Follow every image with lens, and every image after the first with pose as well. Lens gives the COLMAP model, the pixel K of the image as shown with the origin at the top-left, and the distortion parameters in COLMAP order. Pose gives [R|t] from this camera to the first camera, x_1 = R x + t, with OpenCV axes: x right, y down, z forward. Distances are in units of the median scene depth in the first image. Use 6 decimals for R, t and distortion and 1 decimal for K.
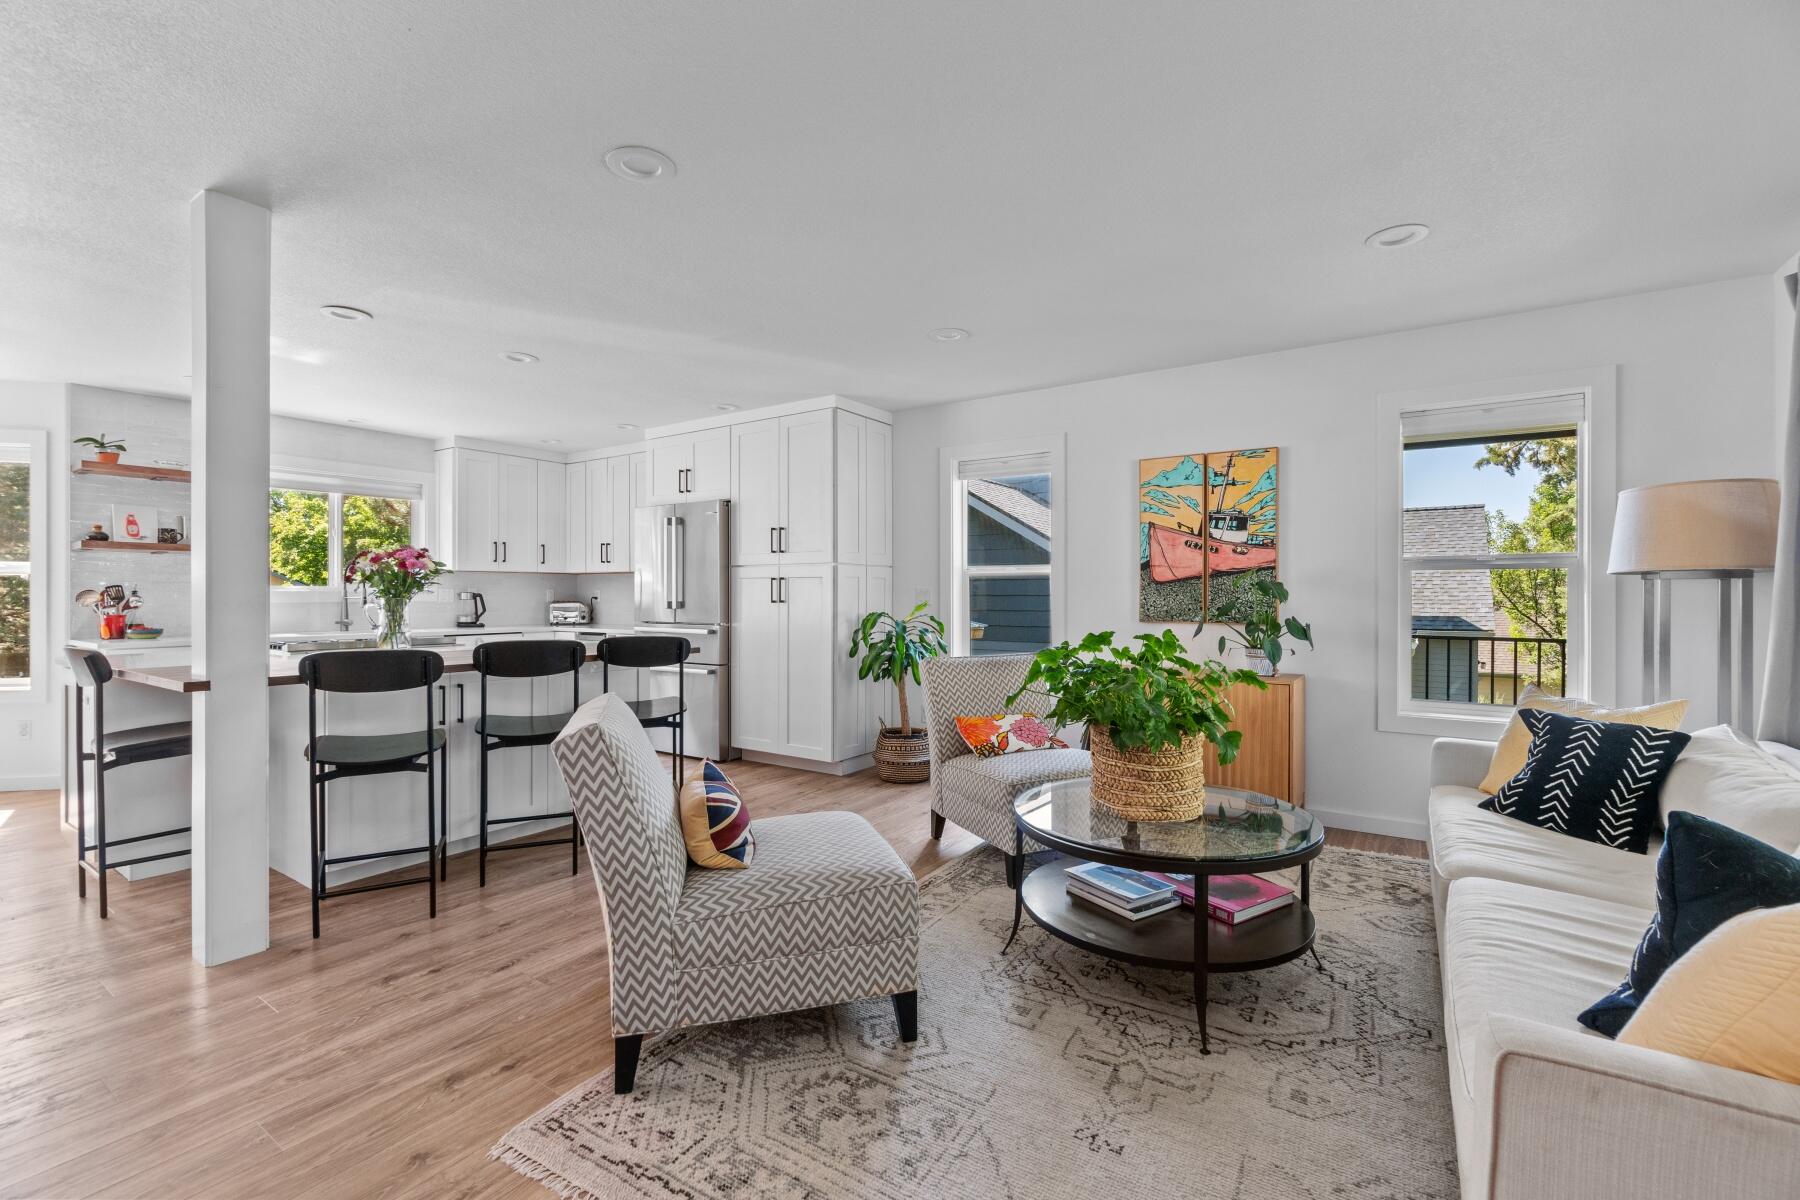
lens RADIAL K [[770.7, 0, 900.0], [0, 770.7, 600.0], [0, 0, 1]] dist [-0.001072, 0.000118]
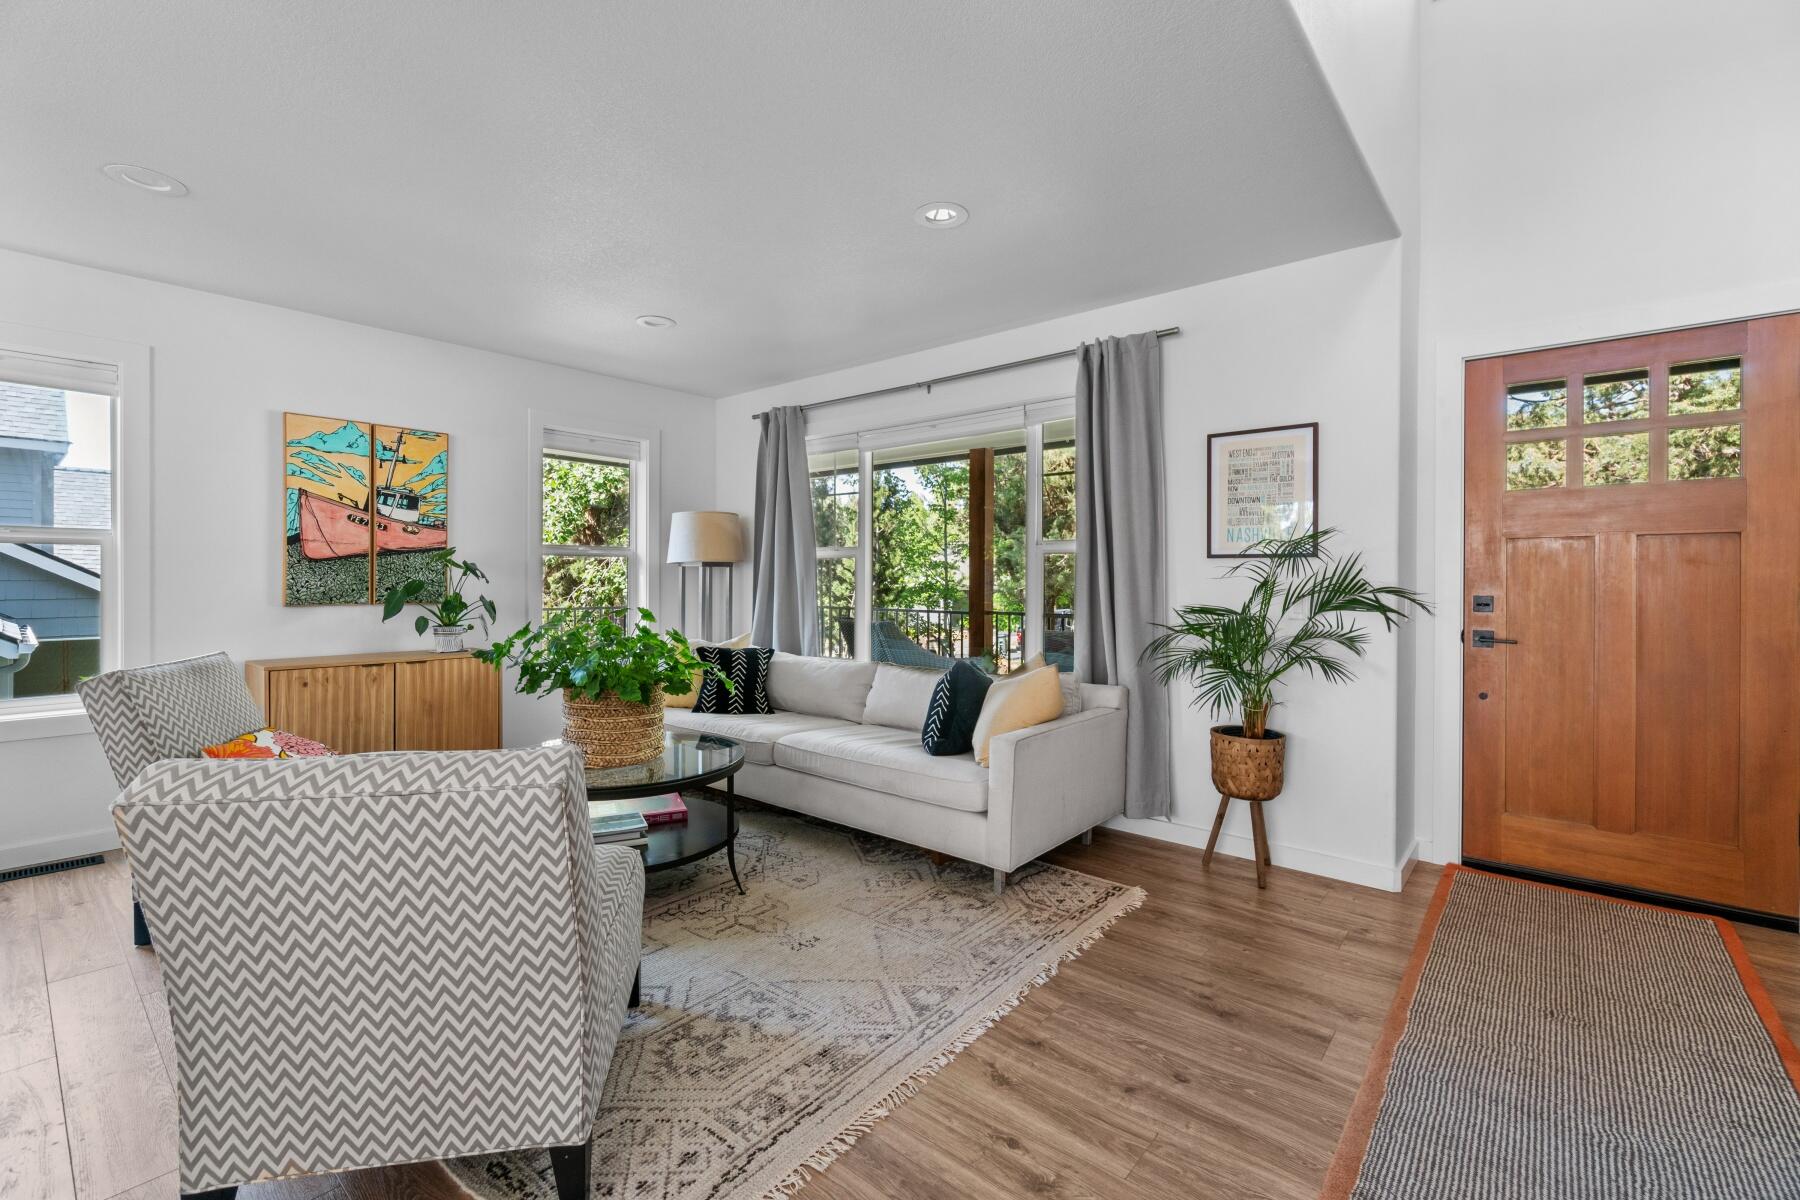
lens RADIAL K [[777.6, 0, 904.1], [0, 777.6, 585.2], [0, 0, 1]] dist [-0.002904, -0.000270]
pose [[0.112508, -0.009748, 0.993603, -0.453559], [0.002480, 0.999952, 0.009530, -0.000816], [-0.993648, 0.001392, 0.112527, 0.241590]]
